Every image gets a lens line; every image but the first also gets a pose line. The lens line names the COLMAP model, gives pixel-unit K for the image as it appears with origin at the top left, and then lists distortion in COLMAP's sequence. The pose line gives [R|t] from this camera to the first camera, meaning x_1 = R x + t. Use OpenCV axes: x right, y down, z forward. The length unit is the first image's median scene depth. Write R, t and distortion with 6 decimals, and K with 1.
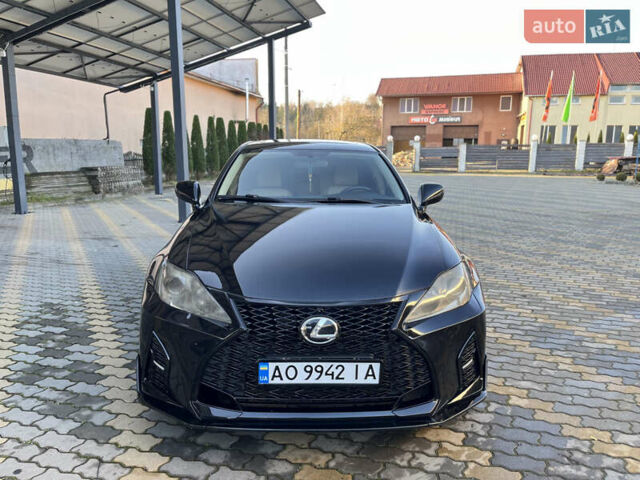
lens RADIAL K [[483.2, 0, 319.1], [0, 483.2, 240.4], [0, 0, 1]] dist [0.057654, -0.074724]
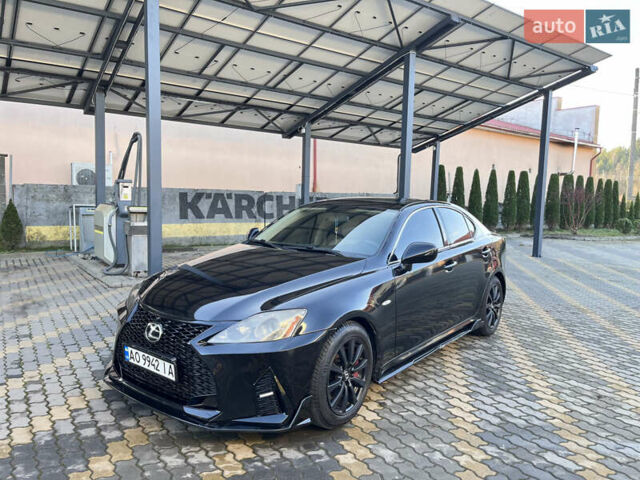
lens RADIAL K [[483.2, 0, 321.1], [0, 483.2, 241.5], [0, 0, 1]] dist [0.057654, -0.074724]
pose [[0.764963, 0.071151, -0.640132, 0.630200], [-0.136726, 0.989166, -0.053443, -0.033908], [0.629395, 0.128404, 0.766404, 0.090007]]
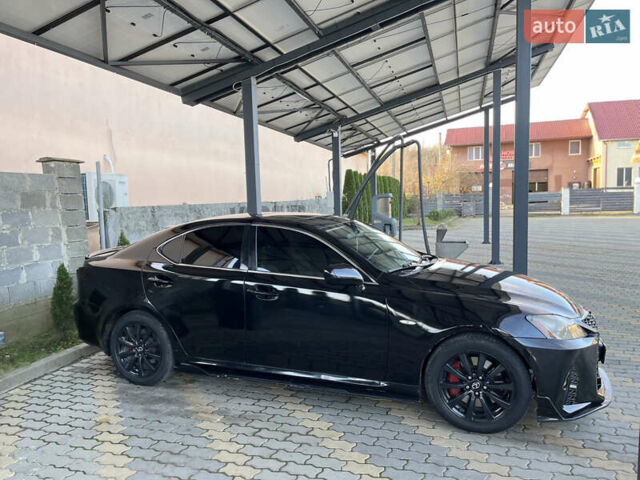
lens RADIAL K [[483.2, 0, 314.3], [0, 483.2, 227.6], [0, 0, 1]] dist [0.057654, -0.074724]
pose [[0.997463, -0.030881, -0.064141, -1.467451], [0.022700, 0.991952, -0.124566, 0.019792], [0.067472, 0.122794, 0.990136, -0.483956]]
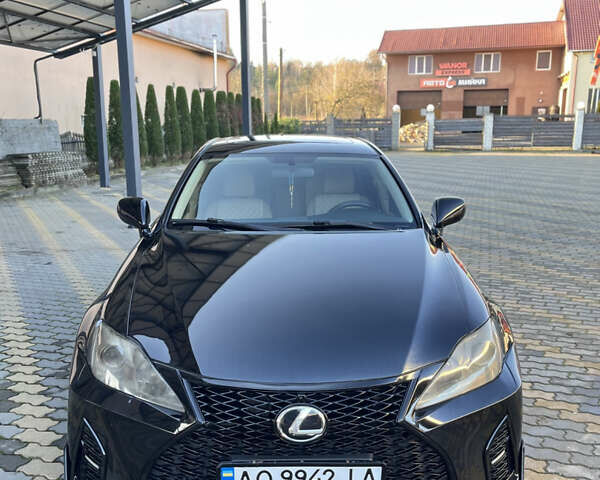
lens RADIAL K [[605.7, 0, 297.7], [0, 605.7, 248.4], [0, 0, 1]] dist [0.029701, 0.000000]
pose [[0.999834, -0.007164, -0.016726, 0.006493], [0.007546, 0.999710, 0.022858, -0.053790], [0.016557, -0.022981, 0.999599, 0.030839]]
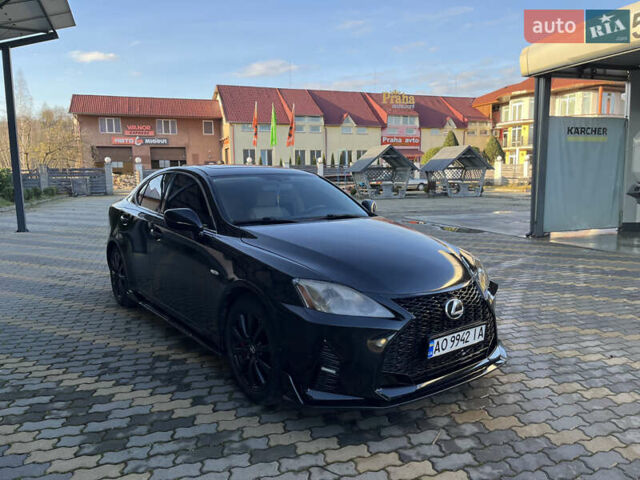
lens RADIAL K [[483.2, 0, 319.1], [0, 483.2, 242.0], [0, 0, 1]] dist [0.057654, -0.074724]
pose [[0.822788, -0.095774, 0.560221, -0.516604], [0.117727, 0.993041, -0.003137, -0.018894], [-0.556022, 0.068534, 0.828337, 0.040645]]
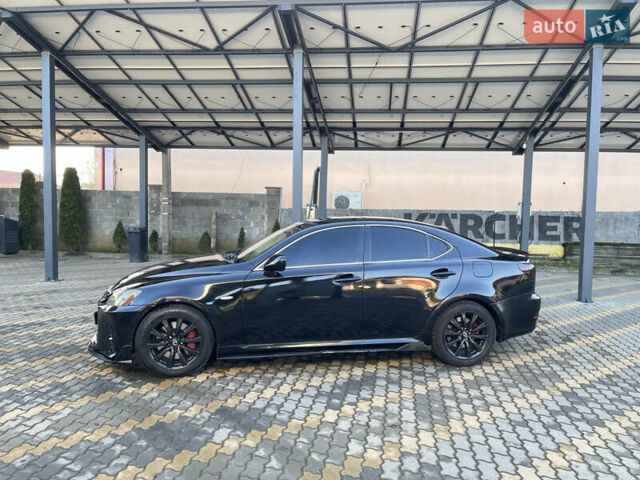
lens RADIAL K [[483.2, 0, 321.5], [0, 483.2, 240.1], [0, 0, 1]] dist [0.057654, -0.074724]
pose [[0.129310, 0.057618, -0.989929, 1.262623], [-0.195199, 0.980256, 0.031557, -0.187509], [0.972202, 0.189153, 0.138004, 0.824480]]
